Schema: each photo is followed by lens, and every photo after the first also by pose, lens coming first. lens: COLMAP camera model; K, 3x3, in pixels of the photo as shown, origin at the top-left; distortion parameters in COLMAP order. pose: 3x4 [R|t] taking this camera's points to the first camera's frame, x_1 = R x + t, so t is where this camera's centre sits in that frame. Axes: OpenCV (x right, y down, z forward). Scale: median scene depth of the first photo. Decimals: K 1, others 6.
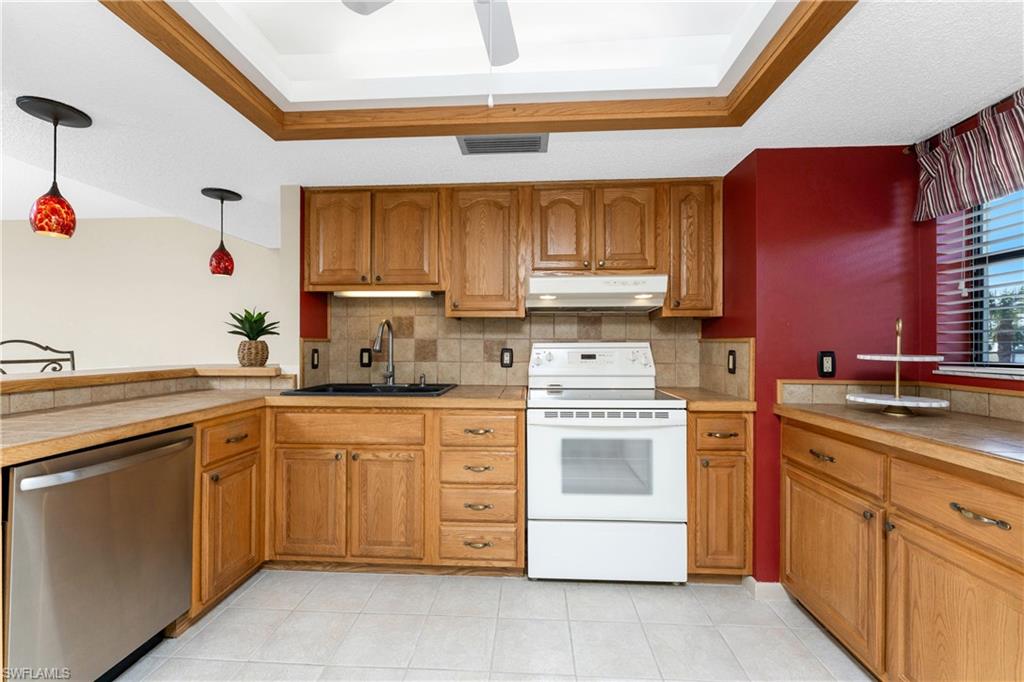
lens RADIAL K [[417.5, 0, 499.9], [0, 417.5, 343.1], [0, 0, 1]] dist [0.004000, -0.001357]
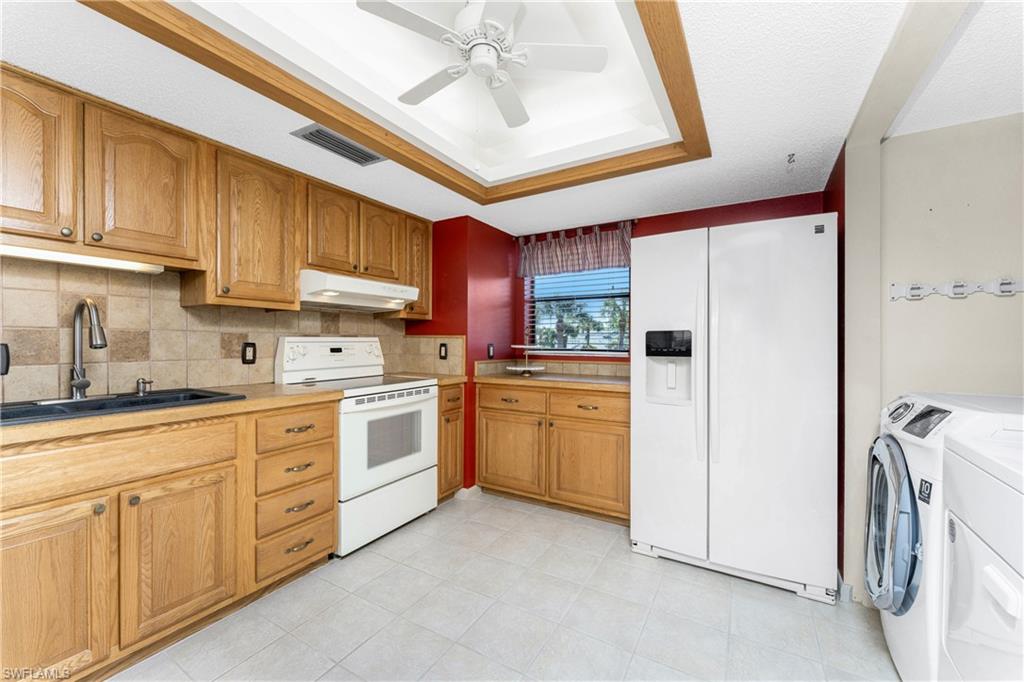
lens RADIAL K [[451.3, 0, 476.1], [0, 451.3, 343.0], [0, 0, 1]] dist [0.001581, -0.000042]
pose [[0.463280, -0.002371, 0.886209, -0.766153], [-0.007130, 0.999954, 0.006402, 0.004763], [-0.886183, -0.009285, 0.463242, 0.160346]]
